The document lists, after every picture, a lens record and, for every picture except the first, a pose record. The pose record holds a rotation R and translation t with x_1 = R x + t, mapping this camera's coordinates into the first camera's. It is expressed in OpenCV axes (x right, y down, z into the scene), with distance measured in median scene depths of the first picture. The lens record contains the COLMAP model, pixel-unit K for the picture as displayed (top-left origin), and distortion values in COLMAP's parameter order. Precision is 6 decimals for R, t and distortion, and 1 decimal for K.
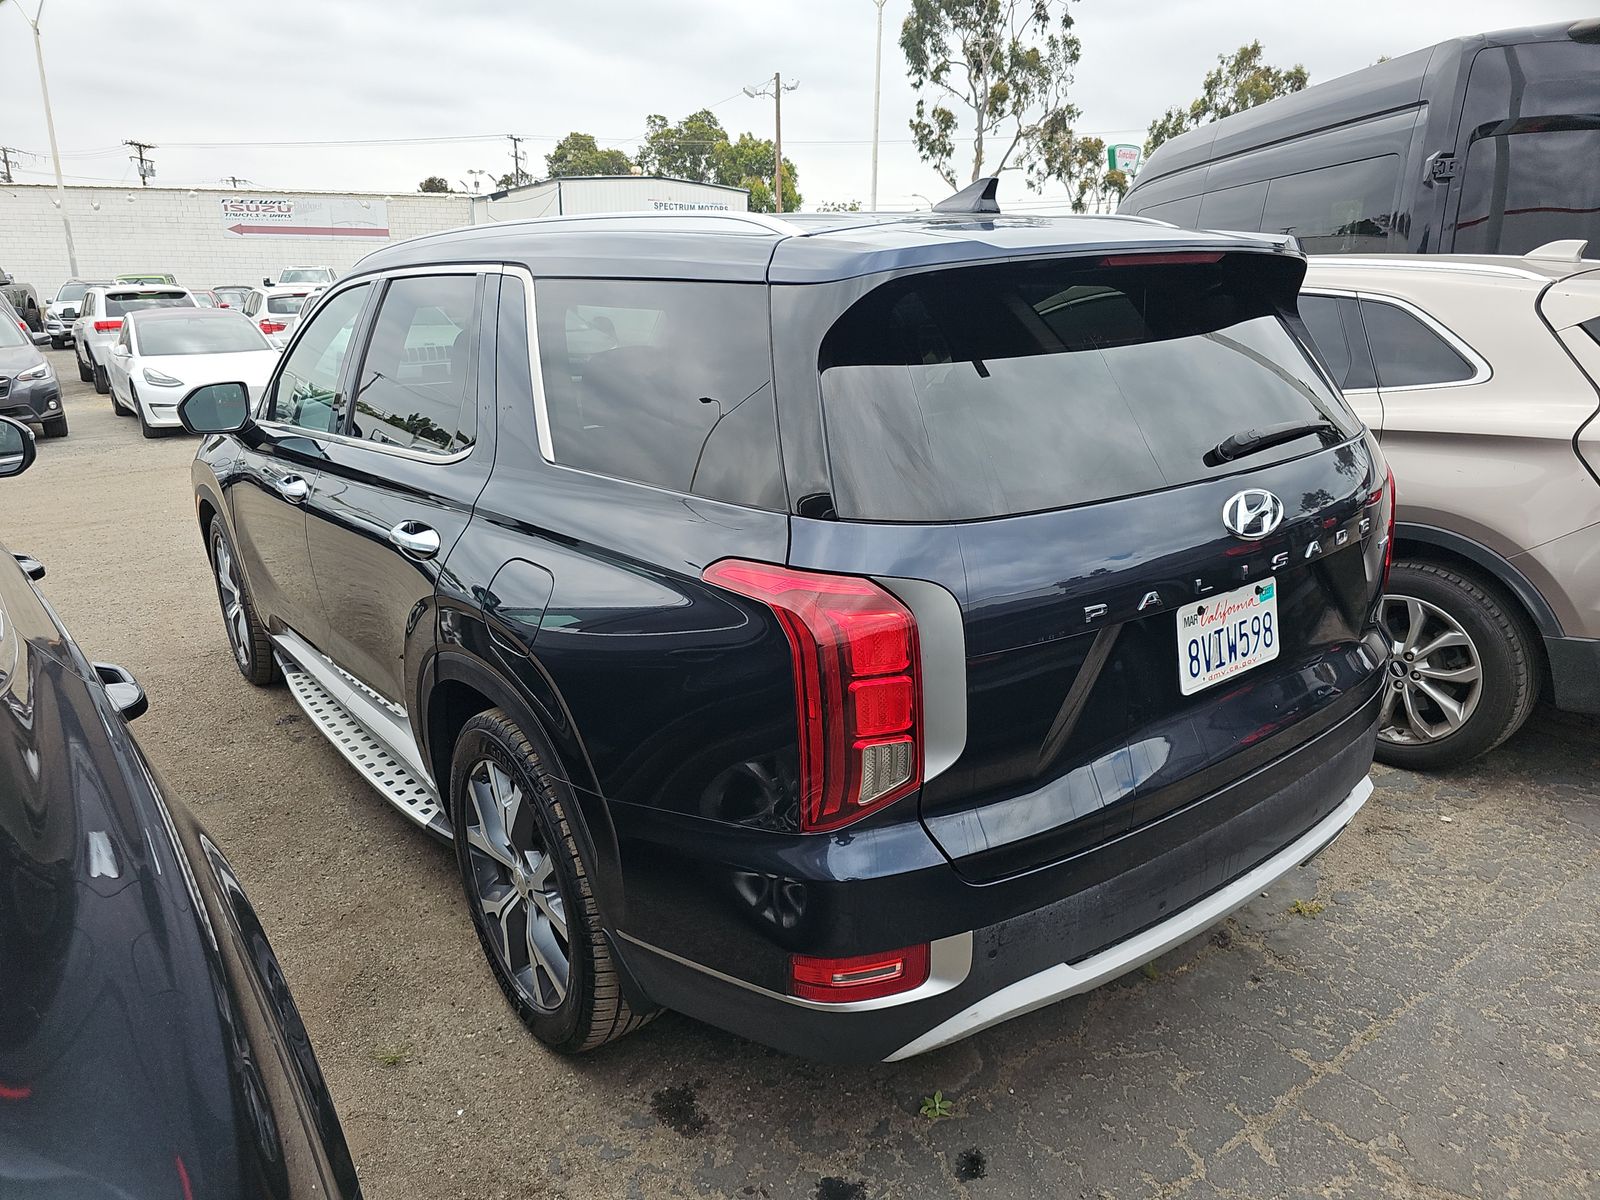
lens RADIAL K [[1095.0, 0, 798.3], [0, 1095.0, 631.1], [0, 0, 1]] dist [0.023811, 0.000878]
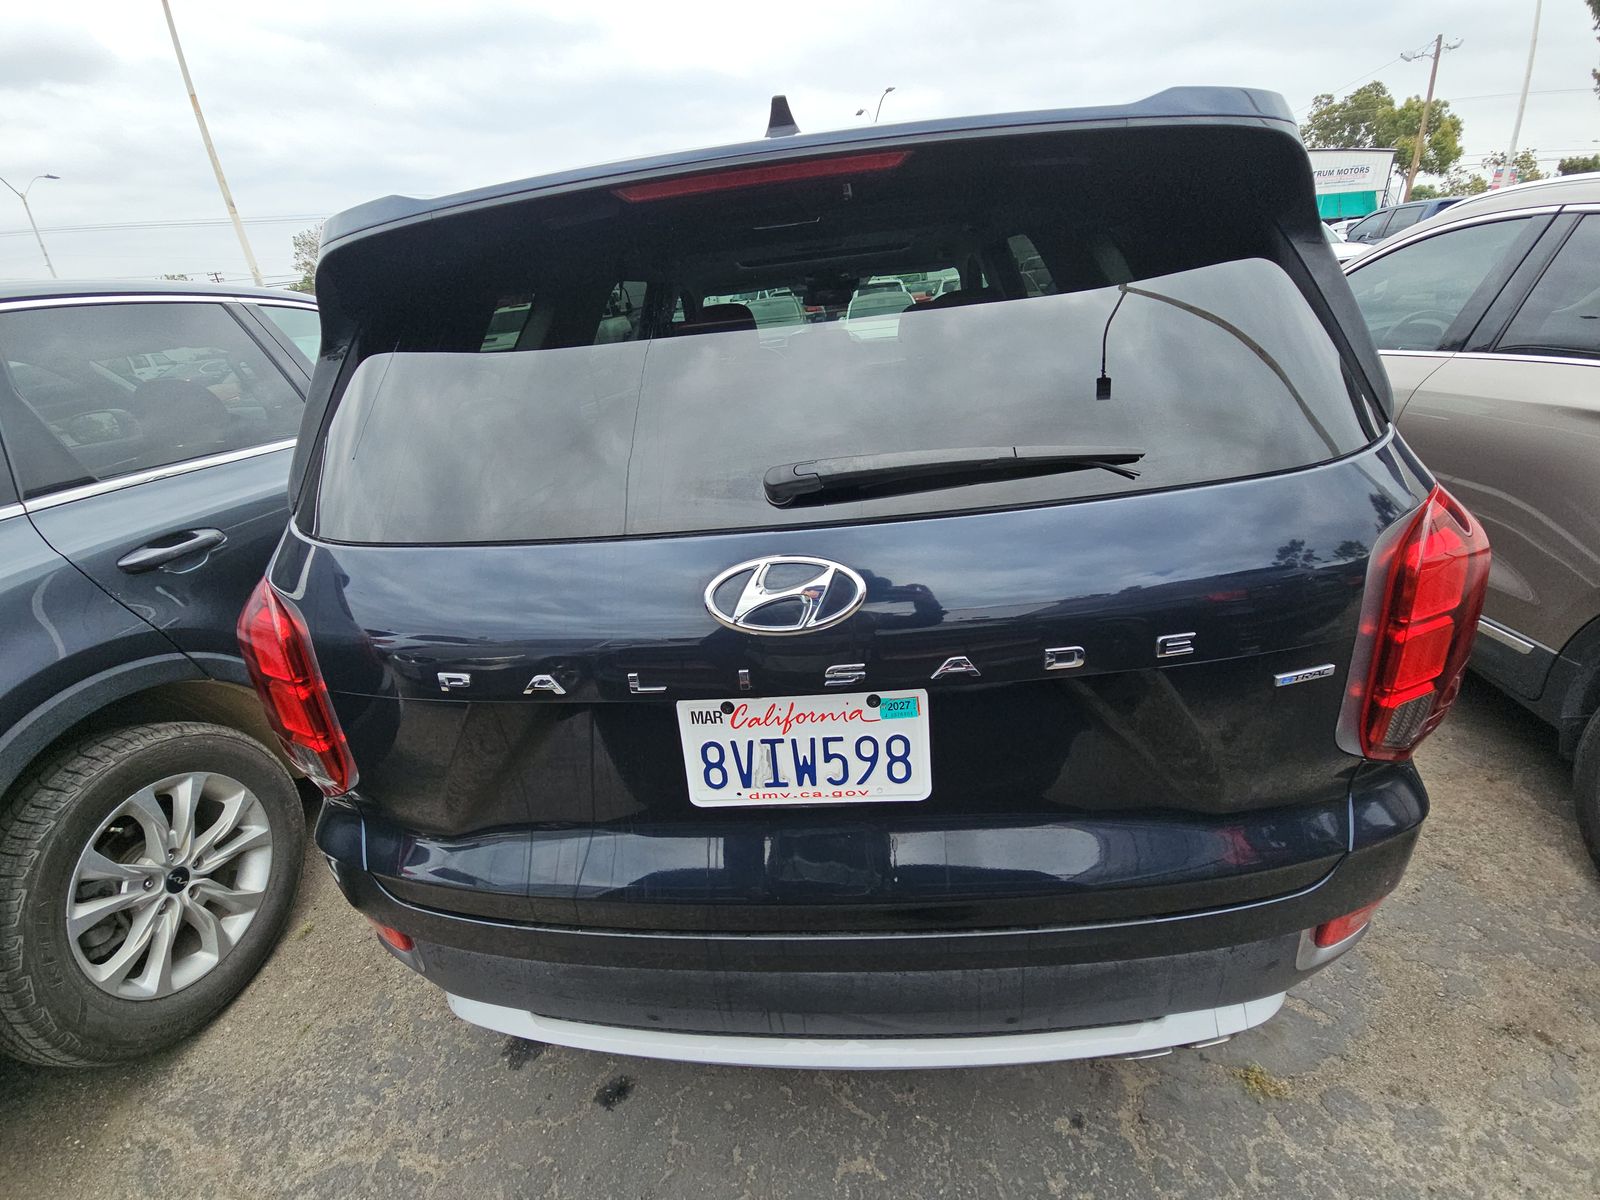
lens RADIAL K [[648.3, 0, 800.0], [0, 648.3, 600.0], [0, 0, 1]] dist [0.045308, -0.028199]
pose [[0.734513, 0.236486, -0.636054, 0.524008], [-0.128463, 0.968820, 0.211861, -0.147654], [0.666324, -0.073906, 0.741991, 0.572646]]
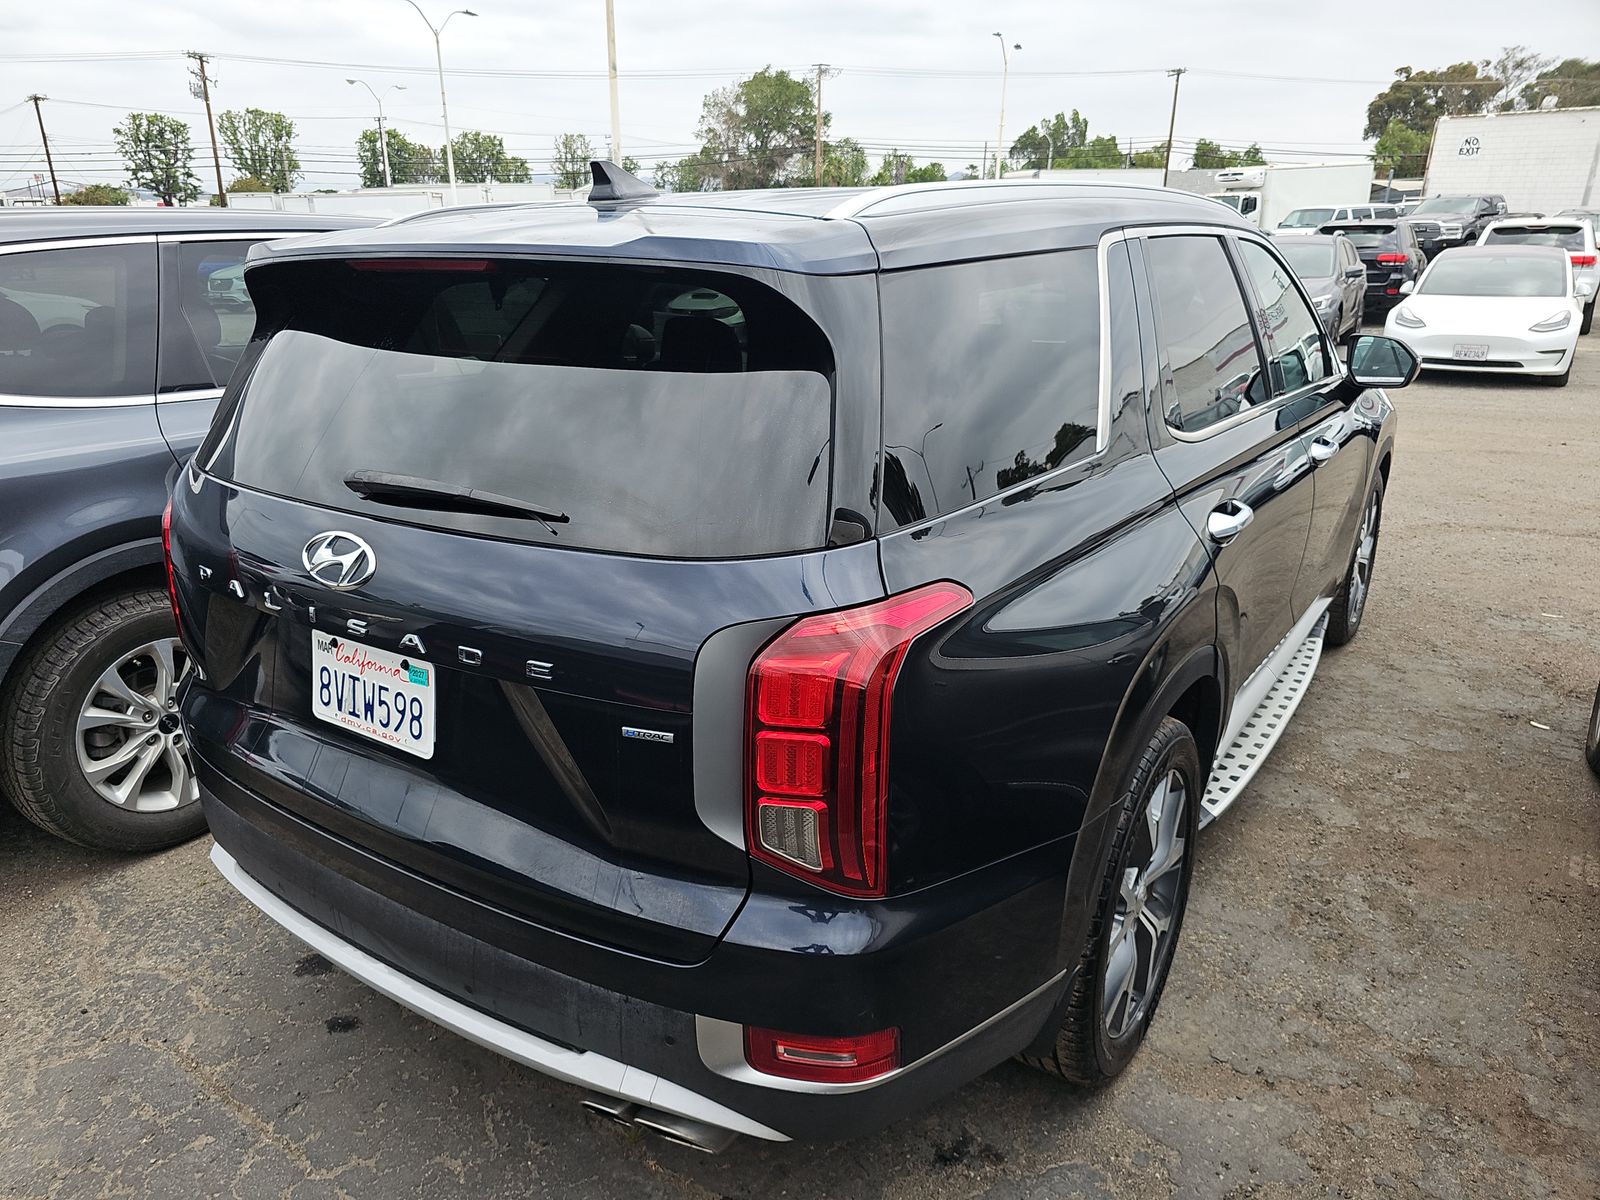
lens RADIAL K [[1108.7, 0, 804.9], [0, 1108.7, 653.1], [0, 0, 1]] dist [0.028383, -0.024561]
pose [[0.278578, 0.352729, -0.893295, 1.058962], [-0.290897, 0.917414, 0.271535, -0.306871], [0.915300, 0.184213, 0.358179, 0.819466]]
